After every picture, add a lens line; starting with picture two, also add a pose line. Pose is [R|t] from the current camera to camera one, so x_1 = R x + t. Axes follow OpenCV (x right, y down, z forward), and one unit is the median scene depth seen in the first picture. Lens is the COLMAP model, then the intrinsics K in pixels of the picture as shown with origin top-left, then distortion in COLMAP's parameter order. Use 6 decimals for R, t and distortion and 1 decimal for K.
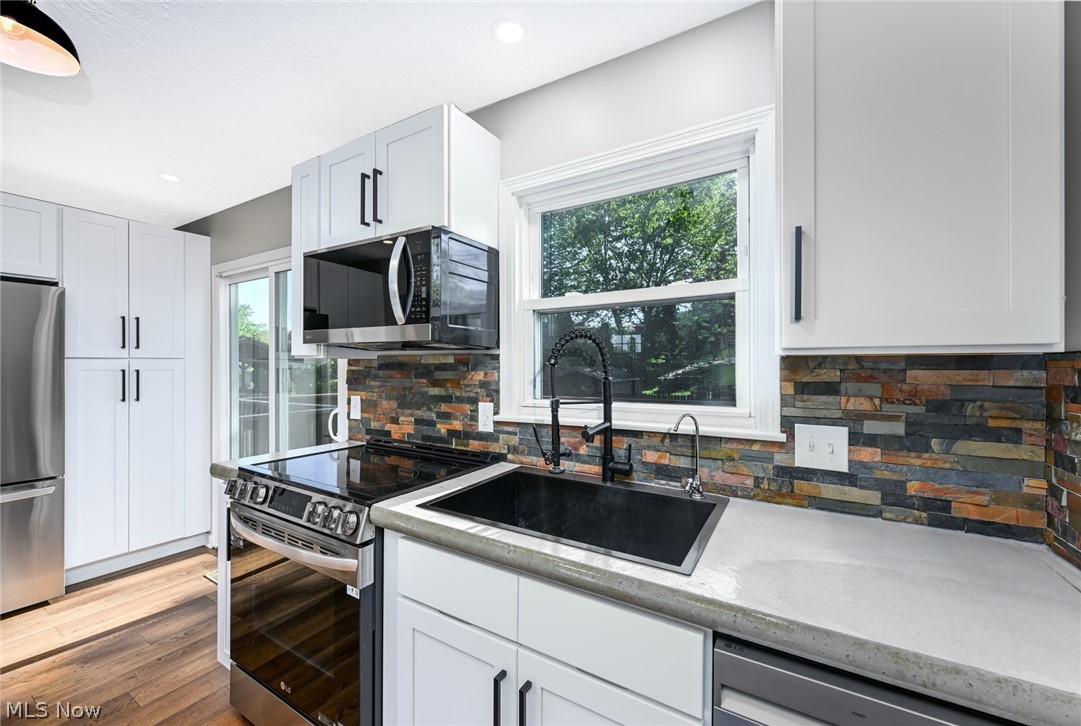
lens RADIAL K [[434.5, 0, 536.5], [0, 434.5, 365.5], [0, 0, 1]] dist [0.001483, -0.000422]
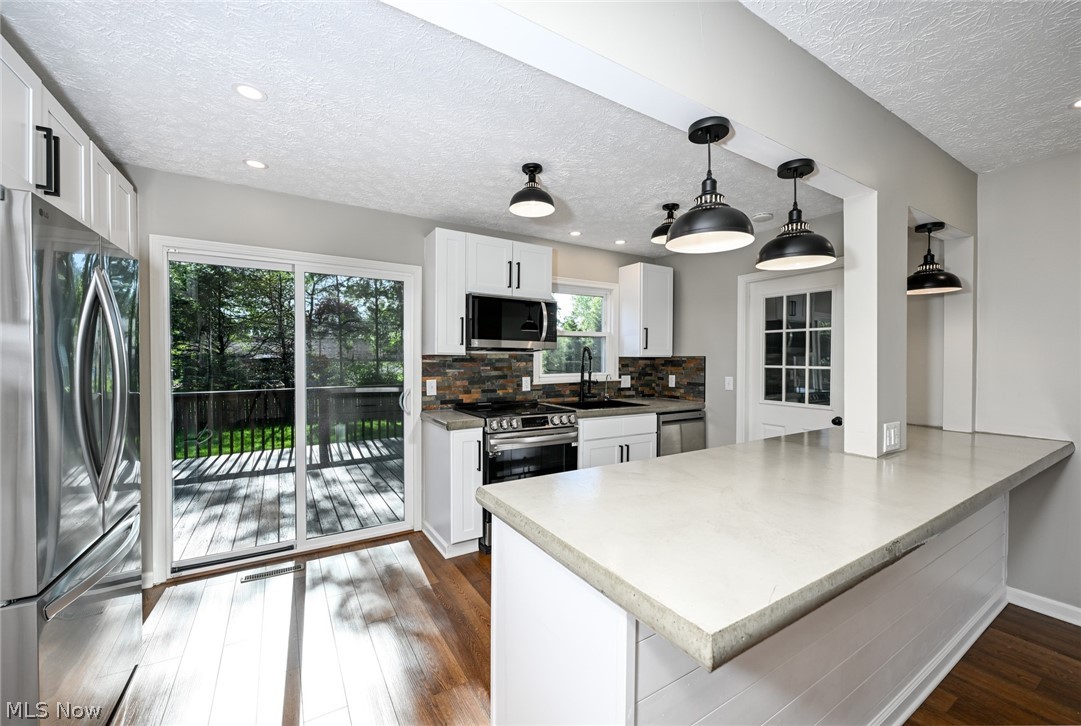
lens RADIAL K [[434.5, 0, 543.0], [0, 434.5, 362.7], [0, 0, 1]] dist [0.001483, -0.000422]
pose [[0.437234, -0.008129, 0.899311, -2.101121], [-0.001595, 0.999951, 0.009814, -0.004782], [-0.899346, -0.005725, 0.437200, 0.012523]]
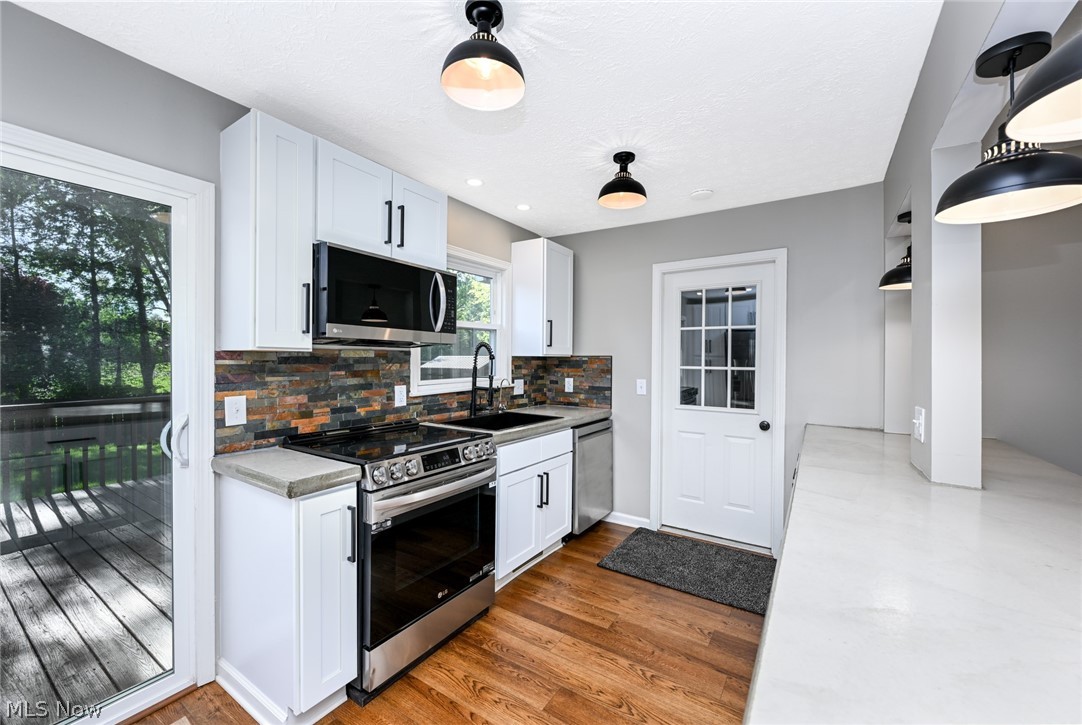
lens RADIAL K [[434.9, 0, 545.8], [0, 434.9, 360.5], [0, 0, 1]] dist [0.001483, -0.000422]
pose [[0.012620, -0.004459, 0.999910, -1.613663], [-0.003835, 0.999982, 0.004507, -0.003434], [-0.999913, -0.003891, 0.012602, 0.550900]]
